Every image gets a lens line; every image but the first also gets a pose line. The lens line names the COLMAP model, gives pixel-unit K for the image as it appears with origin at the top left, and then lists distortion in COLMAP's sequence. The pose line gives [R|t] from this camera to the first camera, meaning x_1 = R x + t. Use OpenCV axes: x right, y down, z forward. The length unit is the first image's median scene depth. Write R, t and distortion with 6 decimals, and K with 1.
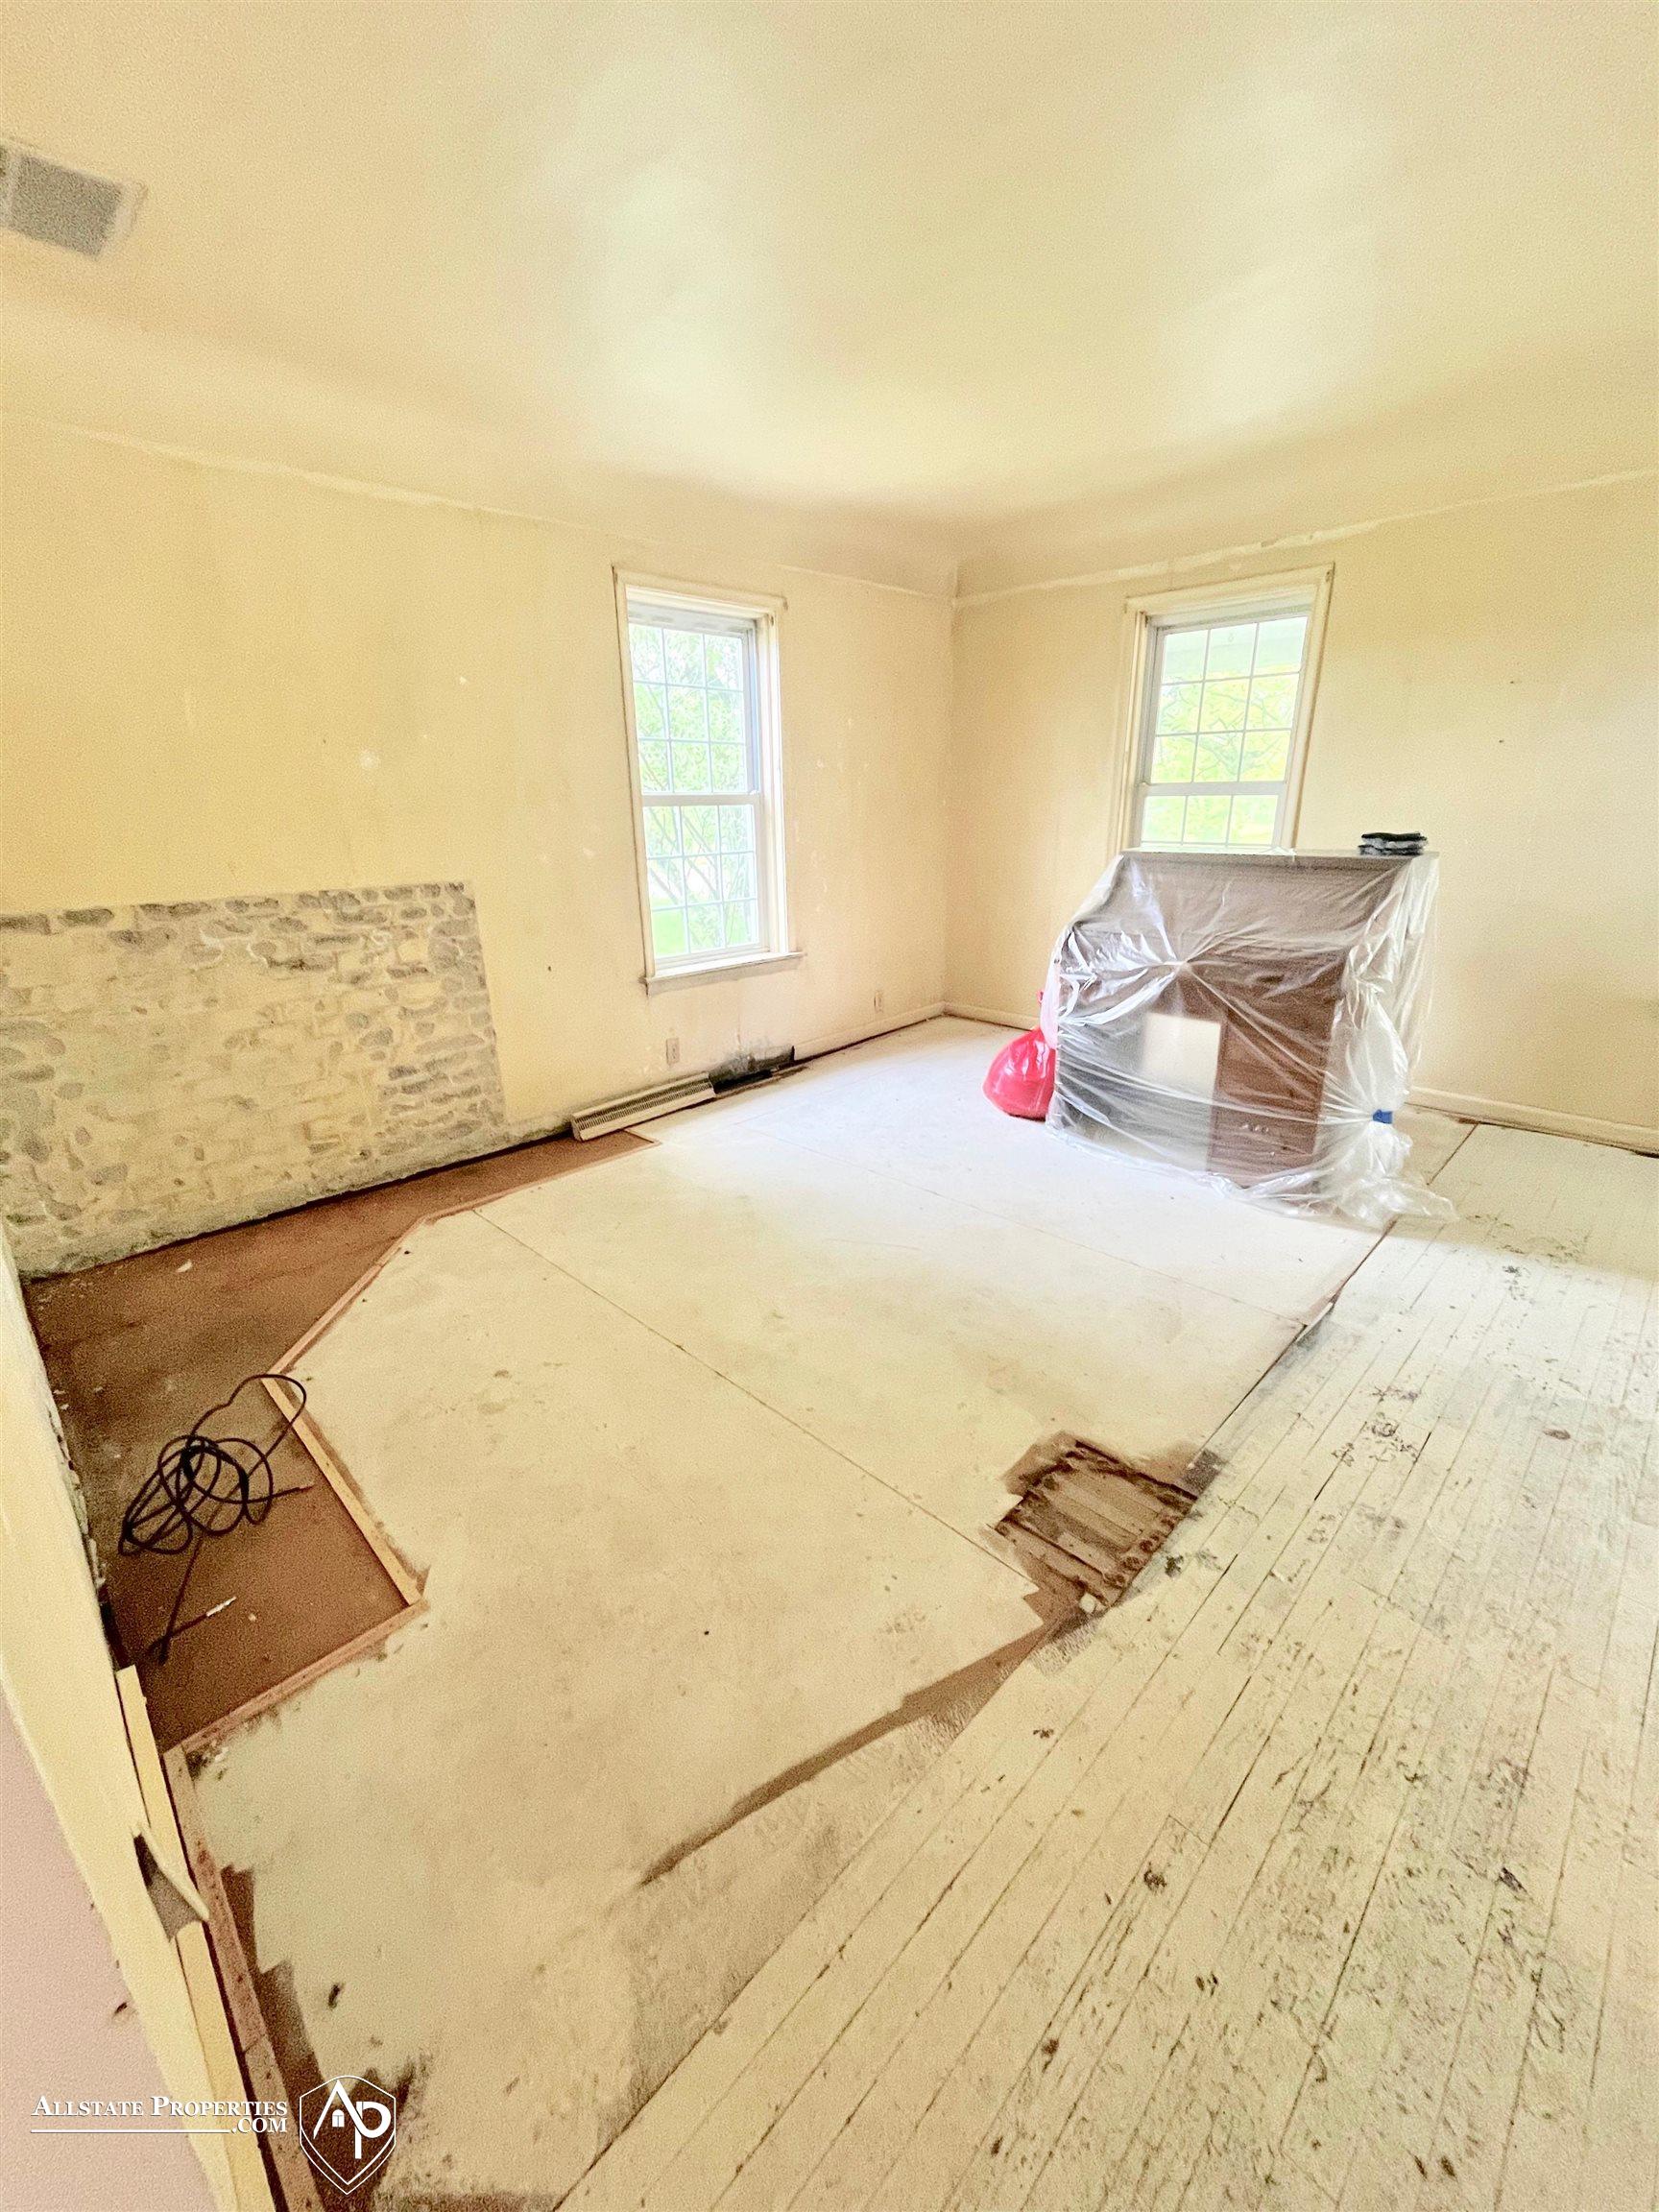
lens RADIAL K [[890.7, 0, 831.0], [0, 890.7, 1103.5], [0, 0, 1]] dist [-0.004215, 0.000920]
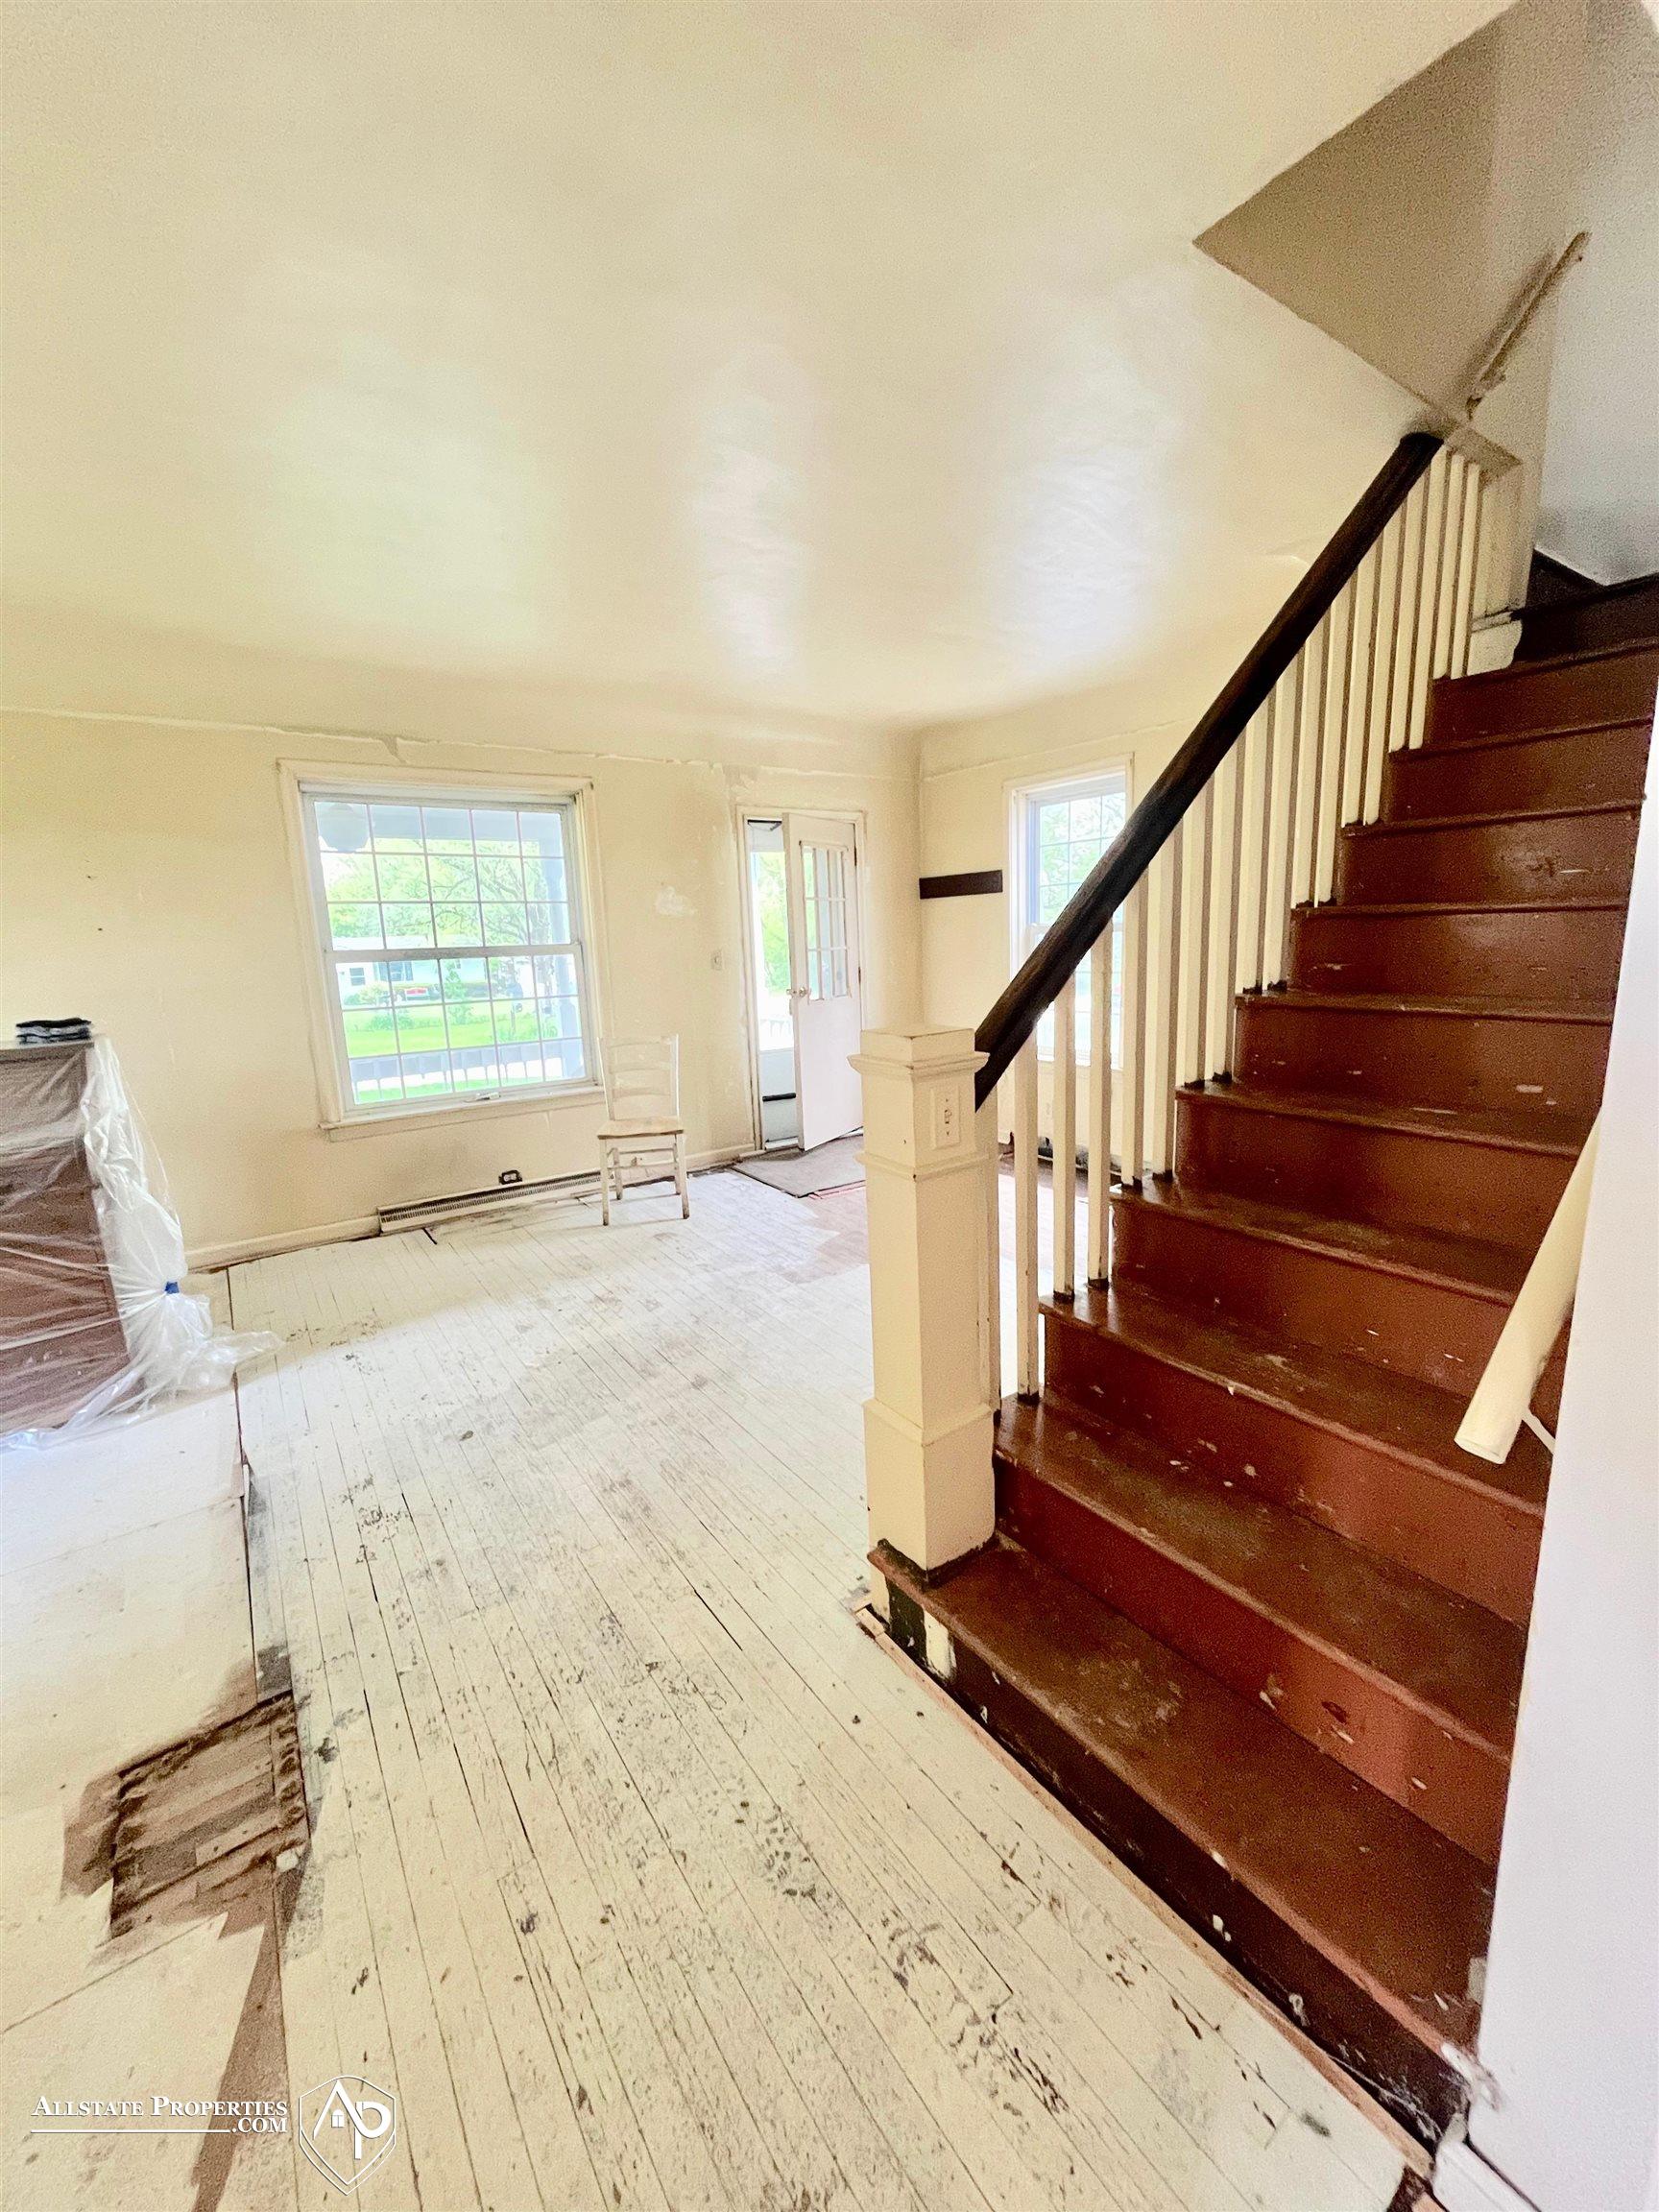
lens RADIAL K [[890.7, 0, 830.2], [0, 890.7, 1104.4], [0, 0, 1]] dist [-0.004215, 0.000920]
pose [[0.178294, -0.181049, 0.967178, -0.268819], [0.354306, 0.928808, 0.108552, -0.035651], [-0.917975, 0.323323, 0.229748, 0.042601]]
